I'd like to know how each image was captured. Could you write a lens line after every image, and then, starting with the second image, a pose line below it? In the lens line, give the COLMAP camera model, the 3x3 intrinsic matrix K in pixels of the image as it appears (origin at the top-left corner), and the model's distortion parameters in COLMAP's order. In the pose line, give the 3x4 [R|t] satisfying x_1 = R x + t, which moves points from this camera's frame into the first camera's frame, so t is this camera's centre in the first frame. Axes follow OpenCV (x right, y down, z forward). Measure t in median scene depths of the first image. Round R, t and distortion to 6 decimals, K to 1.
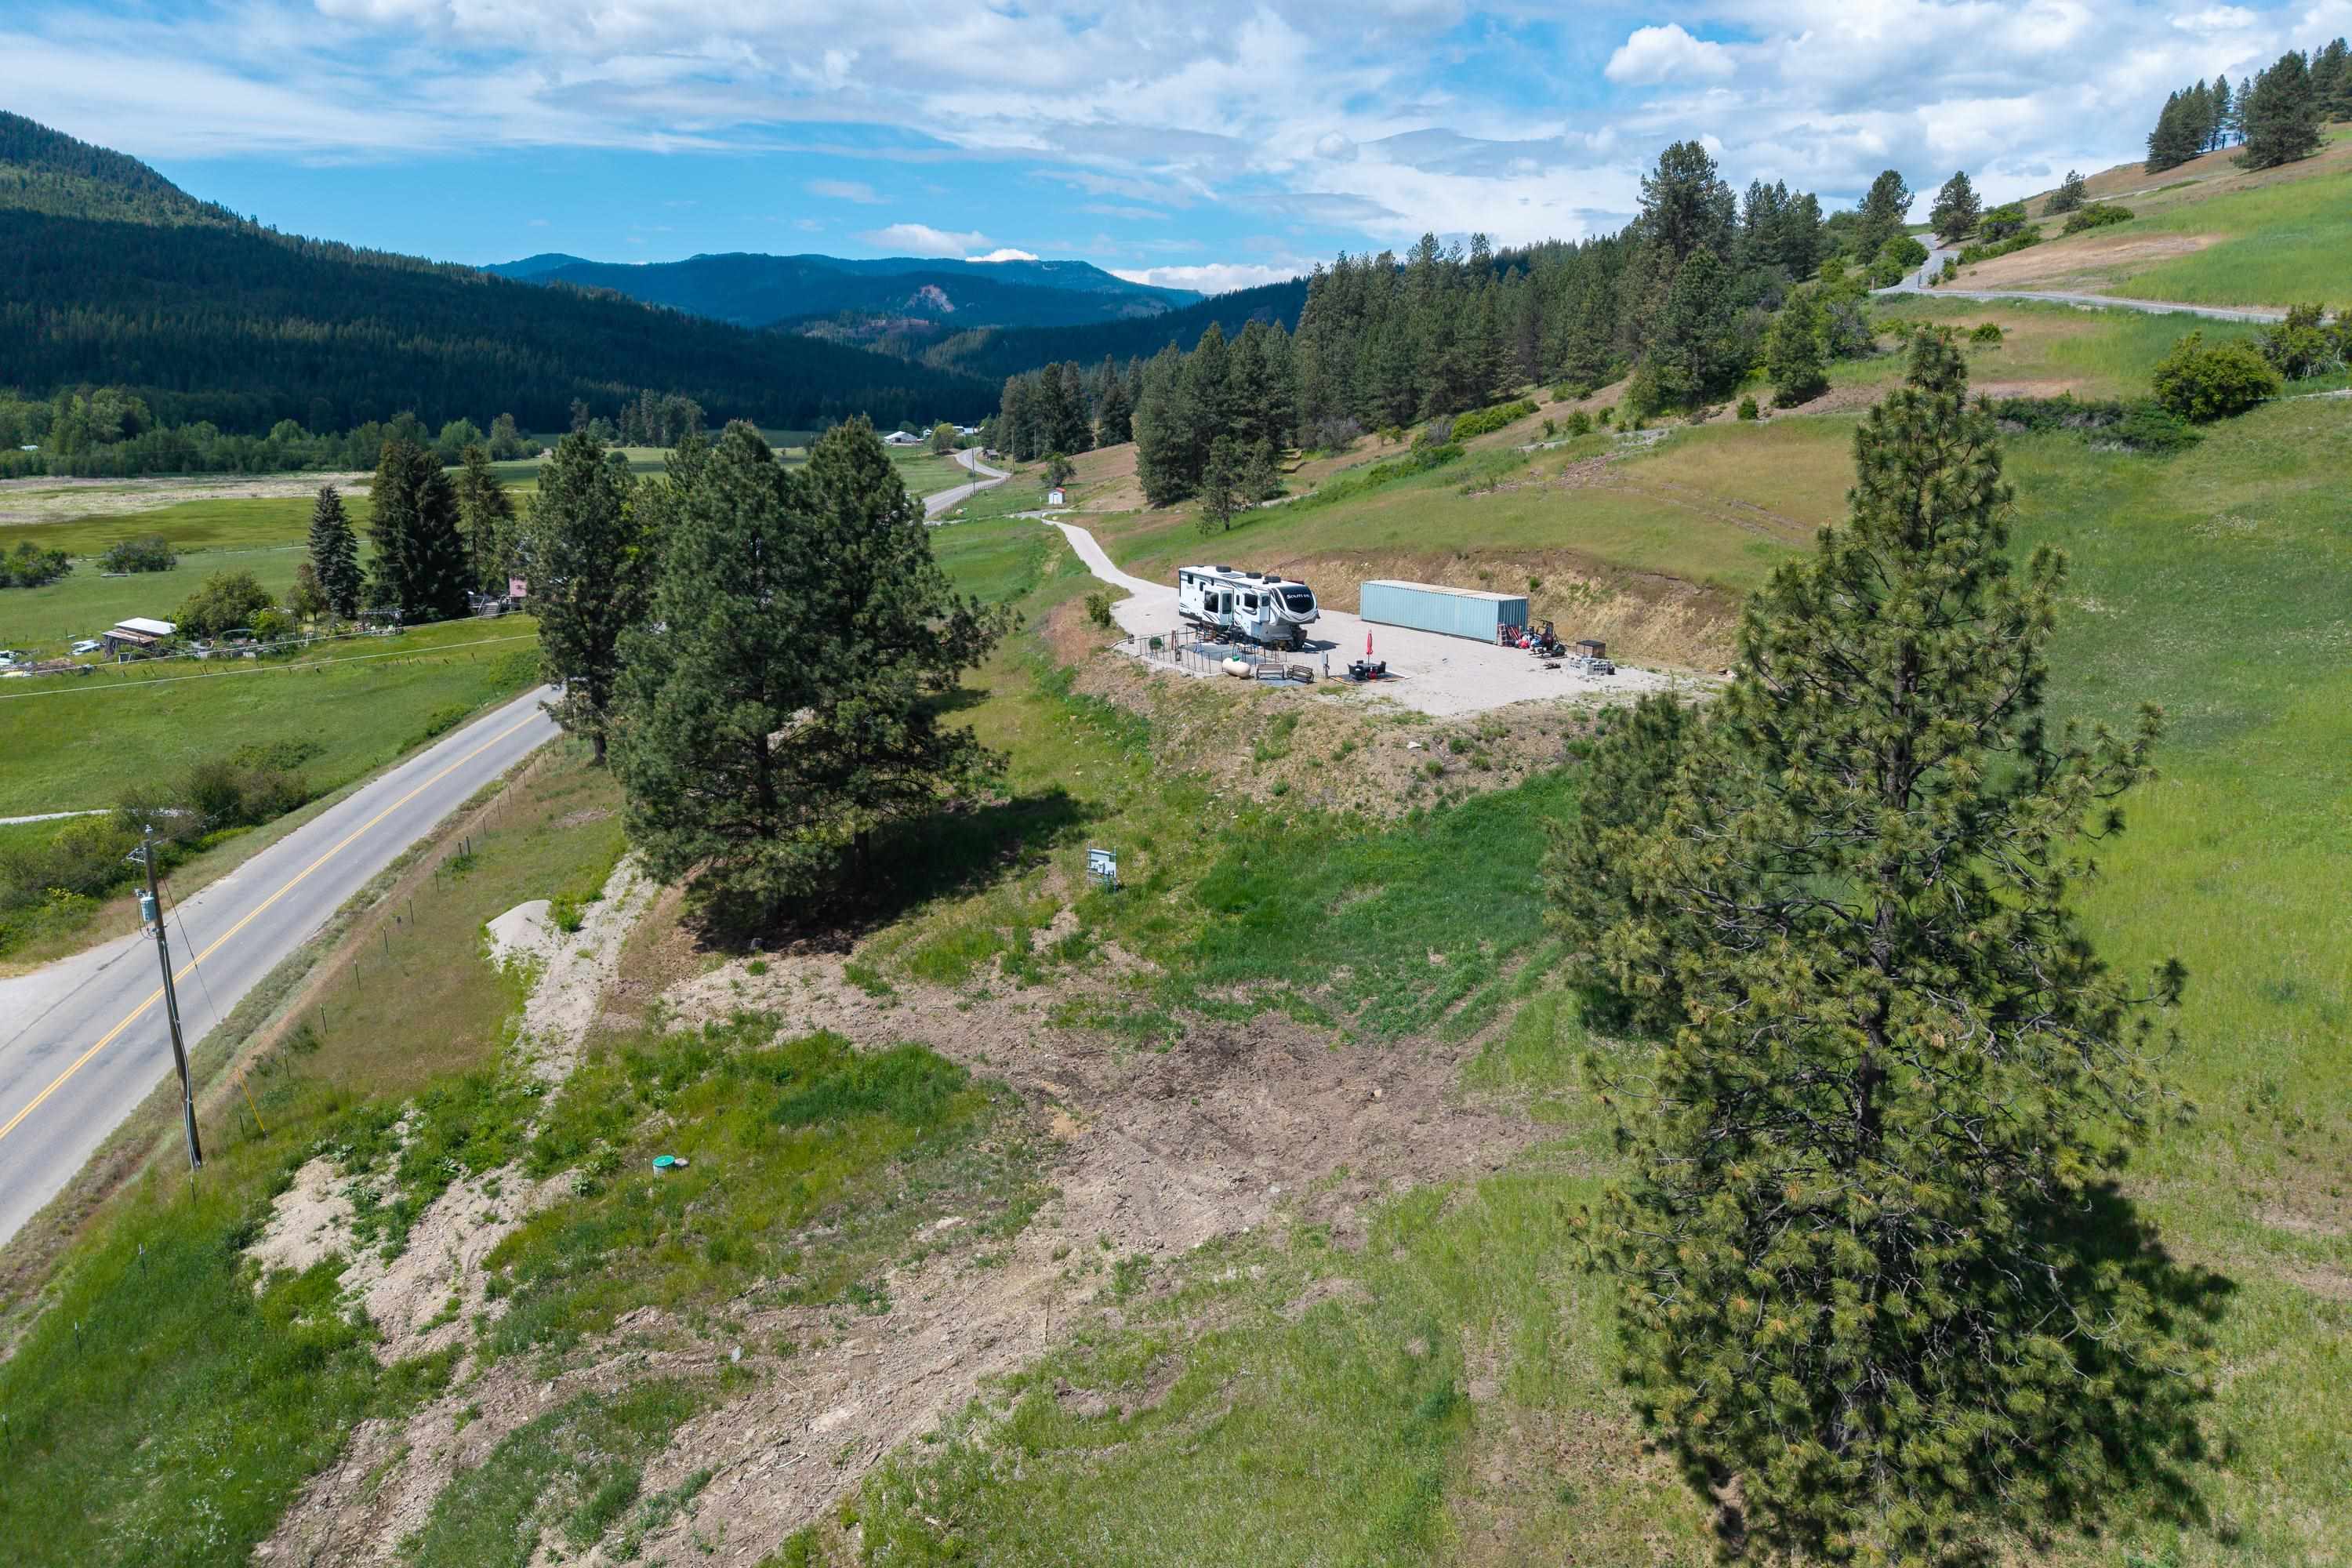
lens RADIAL K [[1611.6, 0, 1177.1], [0, 1611.6, 712.0], [0, 0, 1]] dist [0.066056, -0.066721]
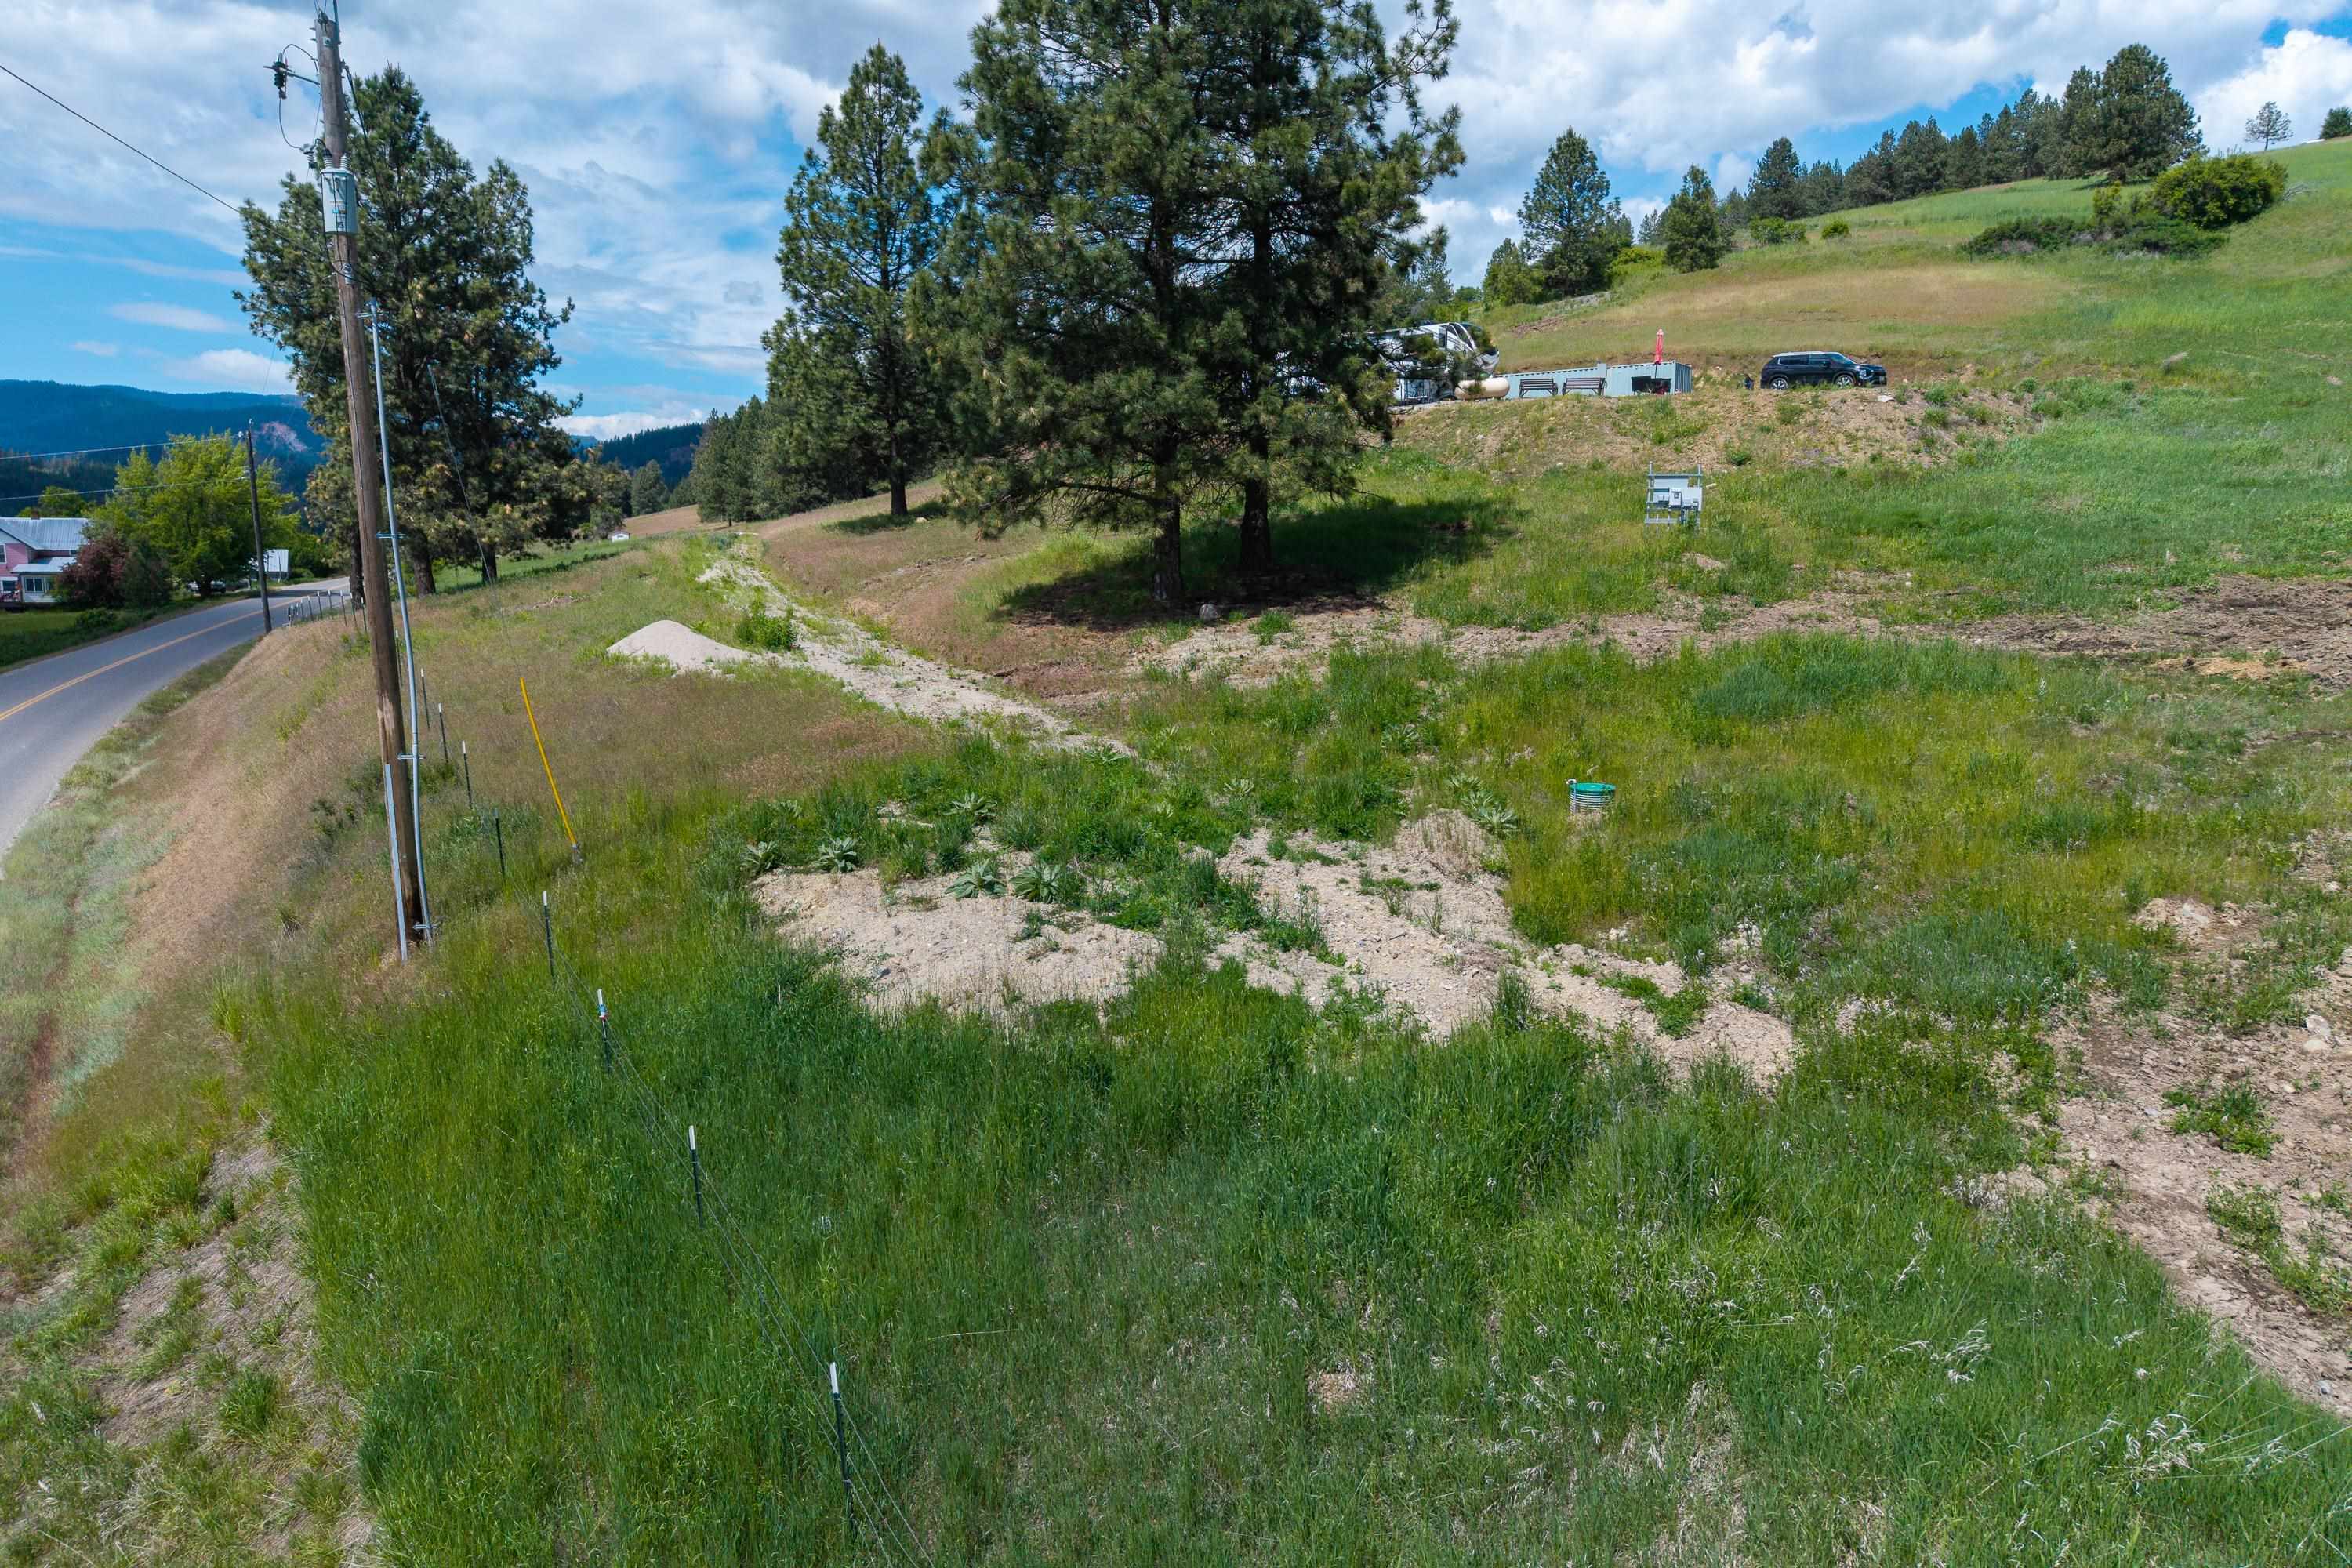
lens RADIAL K [[1611.6, 0, 1177.1], [0, 1611.6, 712.0], [0, 0, 1]] dist [0.066056, -0.066721]
pose [[0.934852, -0.035983, 0.353210, -0.165370], [0.070213, 0.993940, -0.084579, 0.078854], [-0.348026, 0.103868, 0.931713, 0.165584]]
